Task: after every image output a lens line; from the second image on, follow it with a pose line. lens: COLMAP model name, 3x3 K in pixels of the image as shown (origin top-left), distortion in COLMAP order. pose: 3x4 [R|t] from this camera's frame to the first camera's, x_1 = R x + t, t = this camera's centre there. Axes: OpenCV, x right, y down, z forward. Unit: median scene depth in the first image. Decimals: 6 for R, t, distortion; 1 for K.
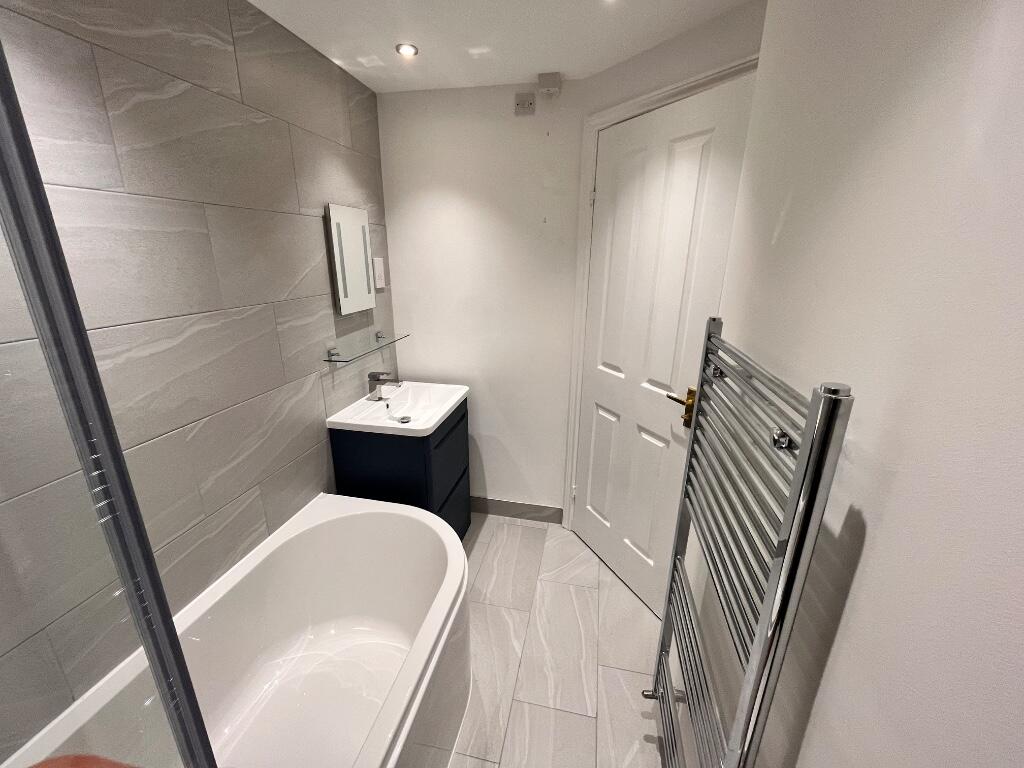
lens RADIAL K [[419.6, 0, 512.8], [0, 419.6, 383.0], [0, 0, 1]] dist [-0.002367, -0.000296]
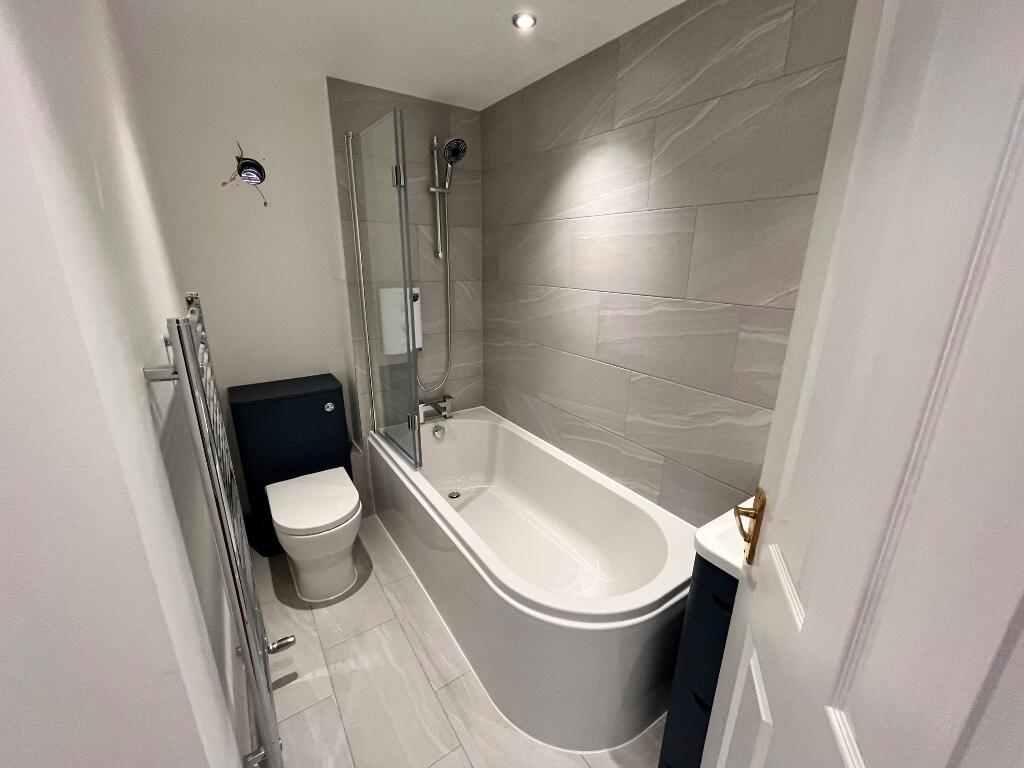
lens RADIAL K [[414.4, 0, 512.0], [0, 414.4, 384.0], [0, 0, 1]] dist [-0.005637, -0.000168]
pose [[-0.695503, 0.188861, -0.693259, 0.345072], [-0.233783, 0.852859, 0.466879, -0.294714], [0.679427, 0.486788, -0.549014, 1.055401]]
